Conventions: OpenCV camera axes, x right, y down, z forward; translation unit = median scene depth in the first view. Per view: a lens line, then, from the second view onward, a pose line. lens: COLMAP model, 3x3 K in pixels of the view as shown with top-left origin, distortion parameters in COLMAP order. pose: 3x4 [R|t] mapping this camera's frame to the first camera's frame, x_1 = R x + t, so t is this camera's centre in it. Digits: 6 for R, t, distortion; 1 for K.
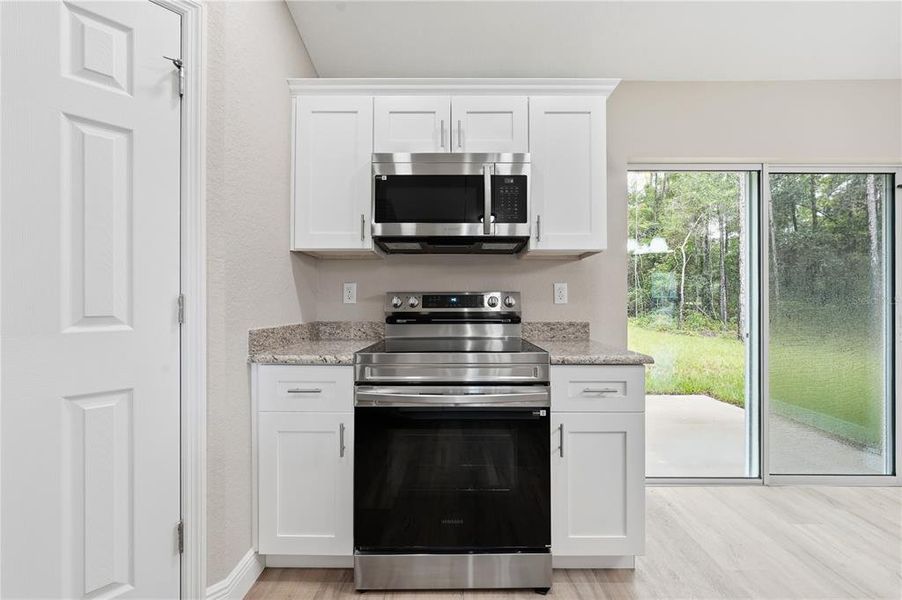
lens RADIAL K [[334.5, 0, 452.3], [0, 334.5, 301.7], [0, 0, 1]] dist [-0.001685, -0.000158]
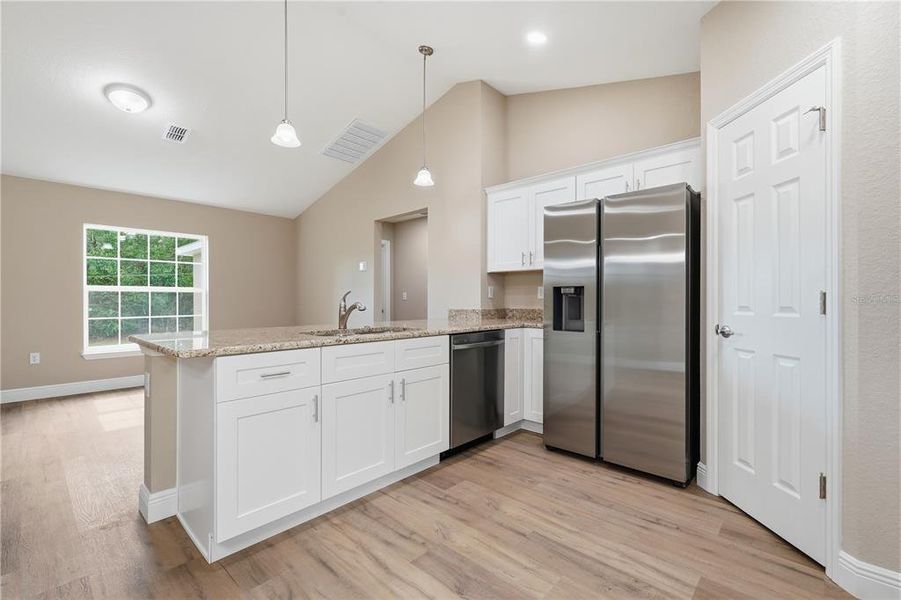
lens RADIAL K [[394.2, 0, 450.5], [0, 394.2, 300.0], [0, 0, 1]] dist [0.000614, 0.000033]
pose [[-0.676393, -0.002696, -0.736536, 0.829227], [0.000551, 0.999991, -0.004167, 0.010740], [0.736541, -0.003224, -0.676386, 0.669735]]
